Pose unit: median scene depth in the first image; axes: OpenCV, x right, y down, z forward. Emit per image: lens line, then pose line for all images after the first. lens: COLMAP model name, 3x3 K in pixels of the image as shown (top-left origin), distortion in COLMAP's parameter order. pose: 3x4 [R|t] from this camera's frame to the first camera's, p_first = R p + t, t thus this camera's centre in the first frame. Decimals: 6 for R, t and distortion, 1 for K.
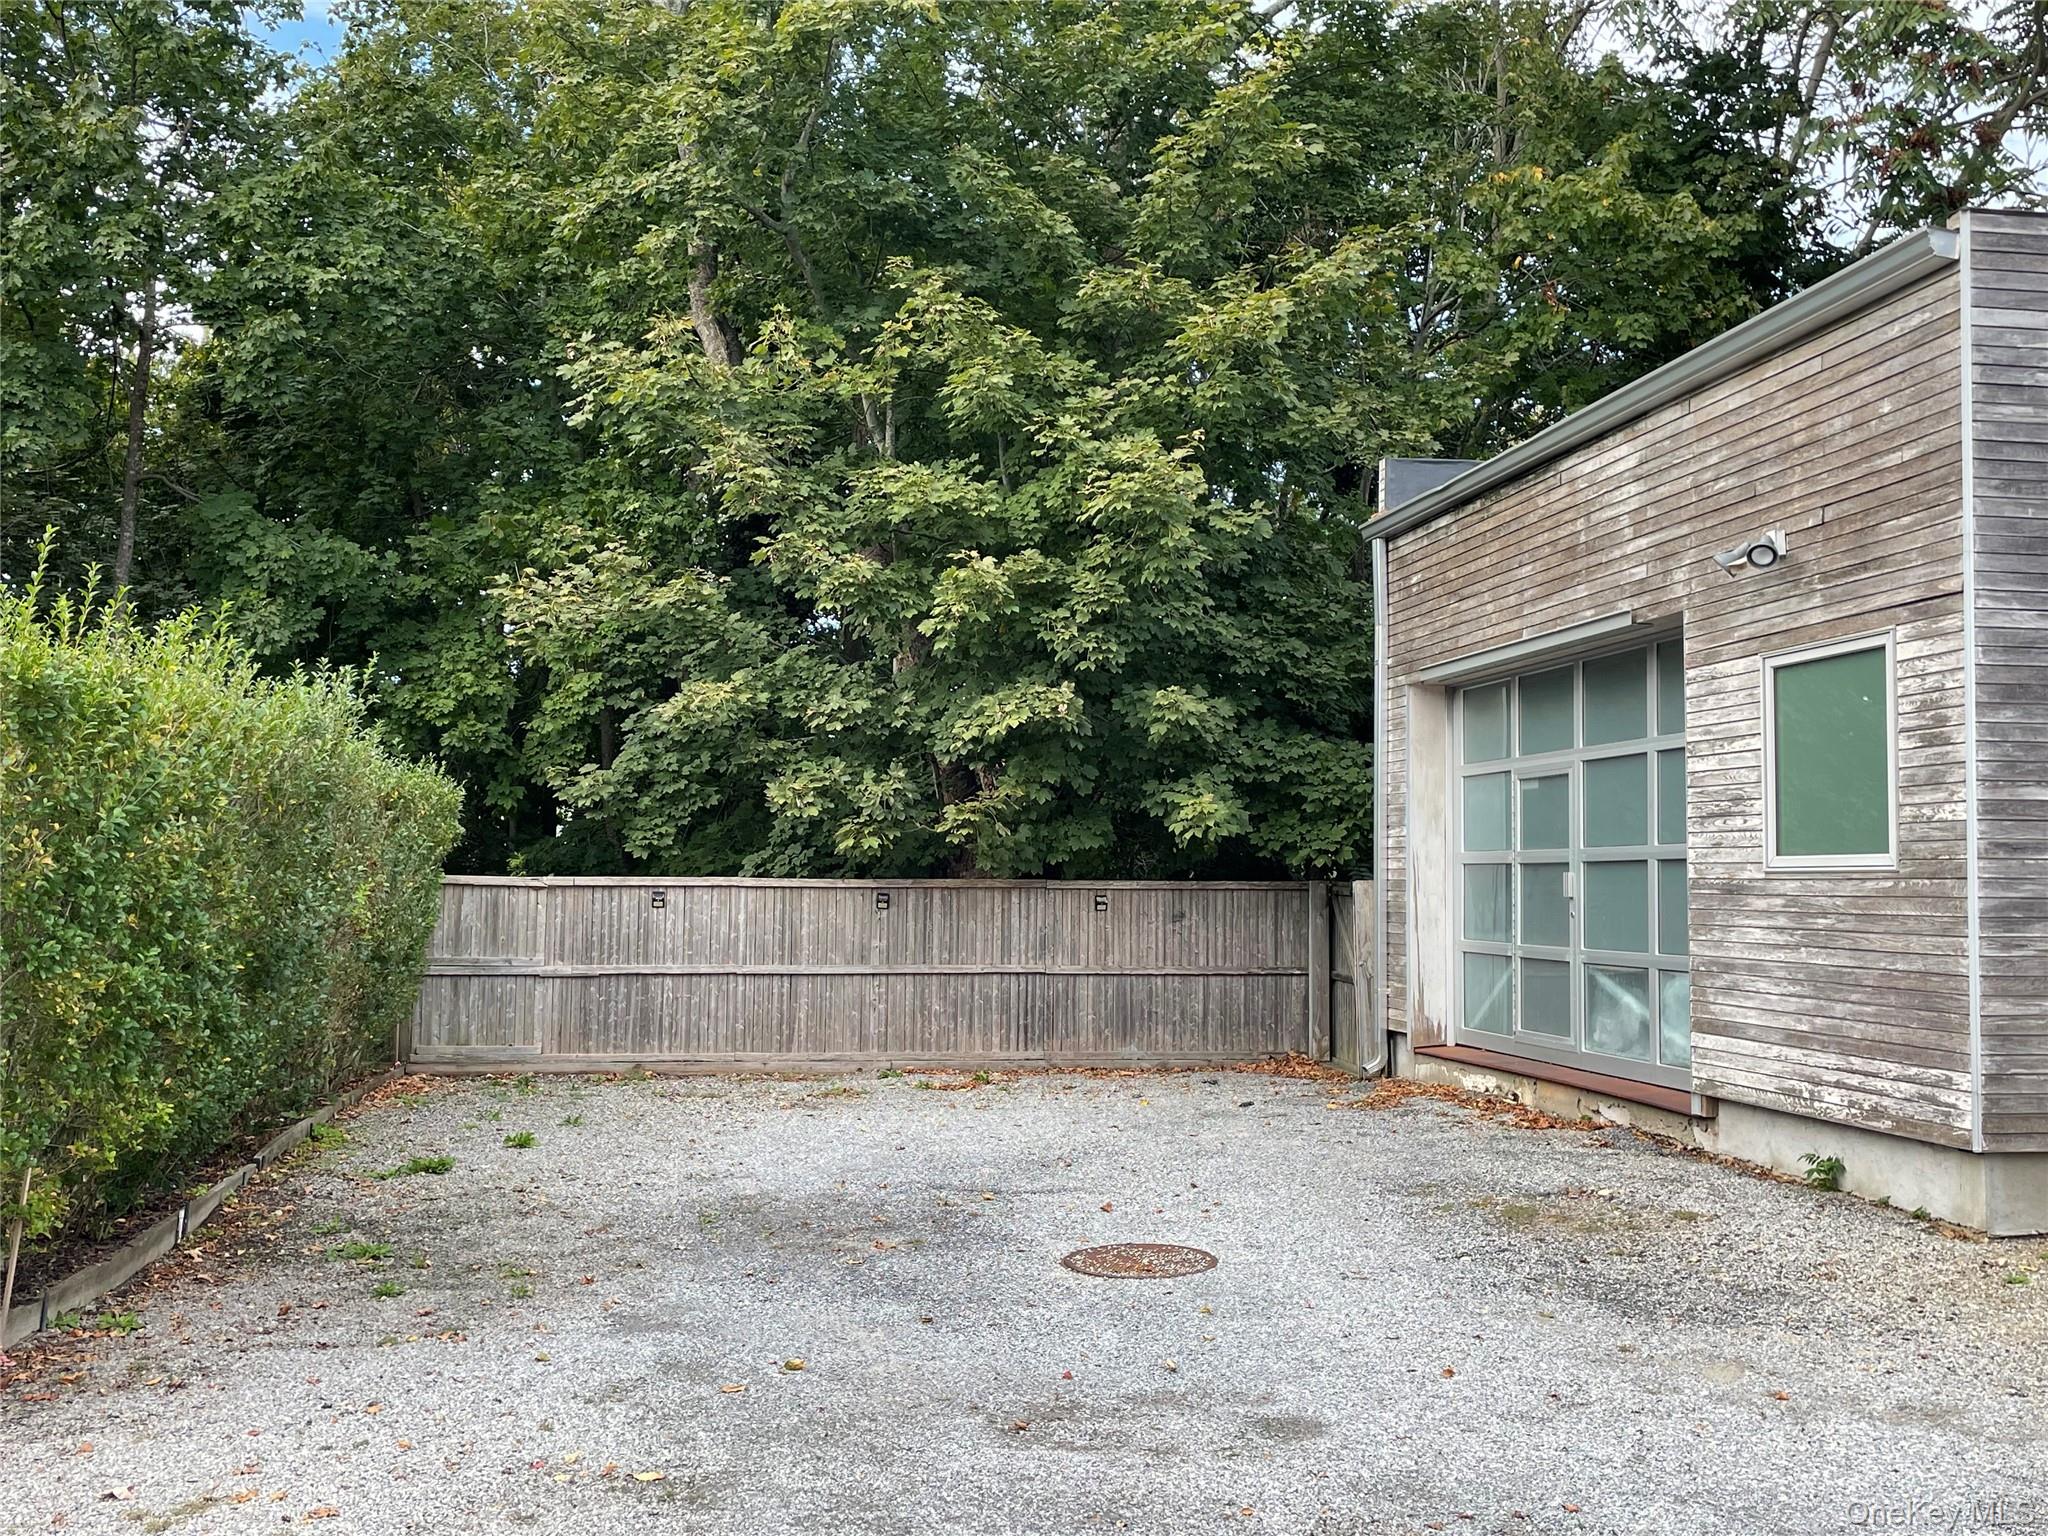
lens RADIAL K [[1950.2, 0, 1026.8], [0, 1950.2, 811.2], [0, 0, 1]] dist [0.125040, -0.157504]
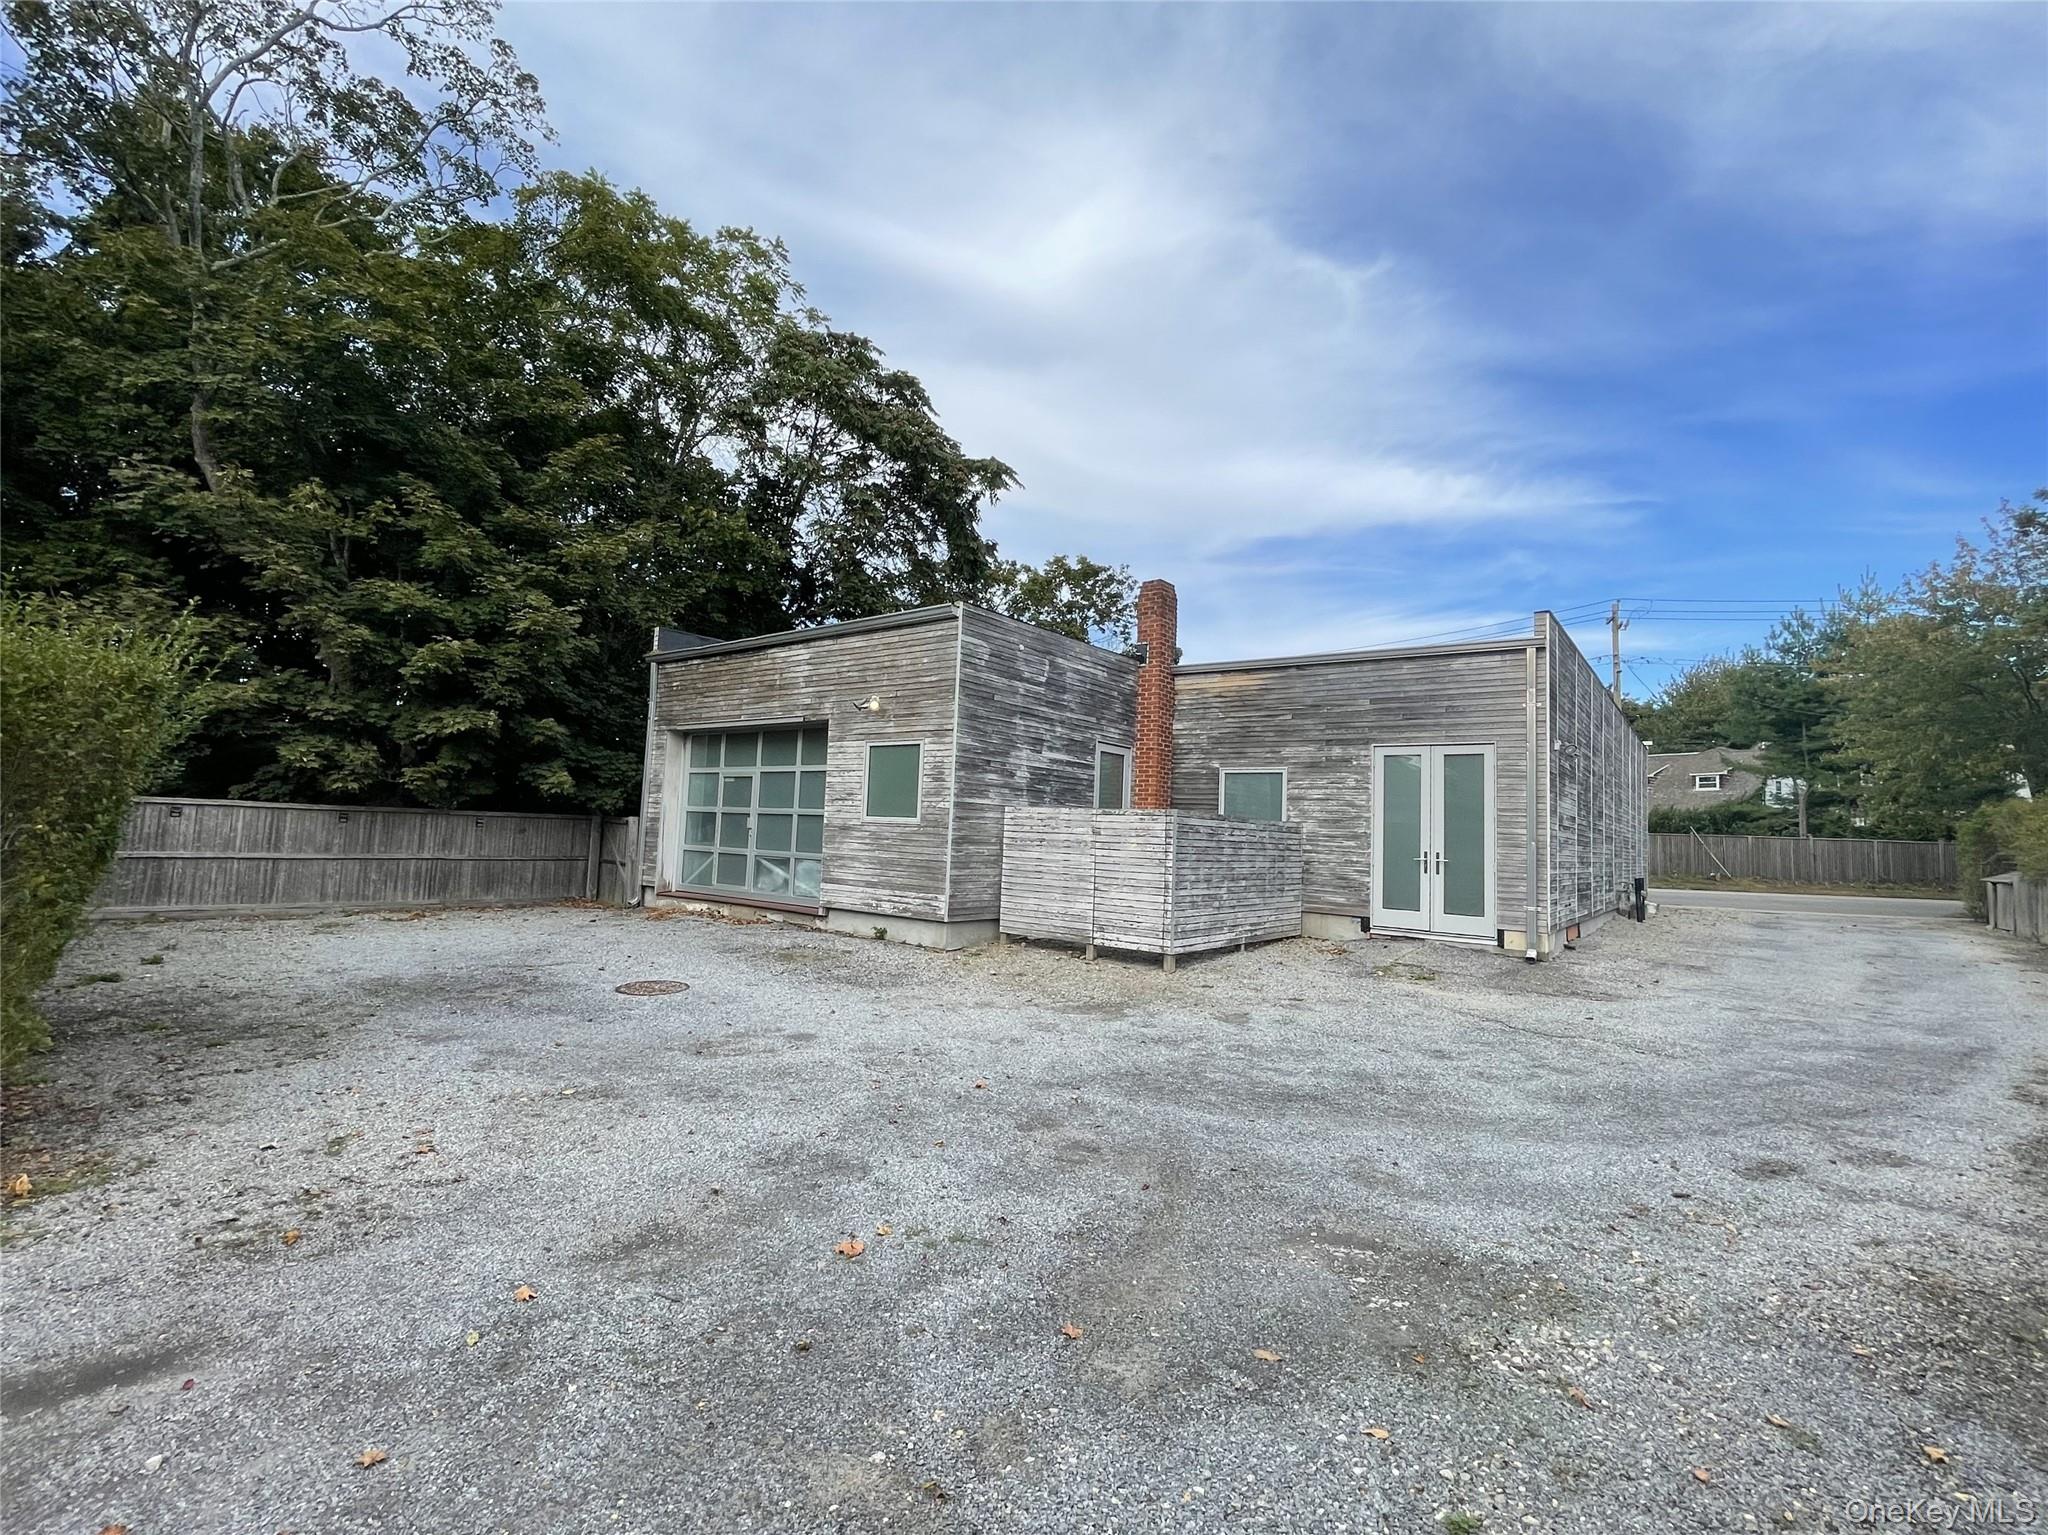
lens RADIAL K [[872.4, 0, 1022.7], [0, 872.4, 782.7], [0, 0, 1]] dist [0.000345, 0.000046]
pose [[0.735931, 0.064375, 0.673990, -0.177186], [-0.061539, 0.997709, -0.028099, -0.001809], [-0.674254, -0.020798, 0.738206, -0.007861]]
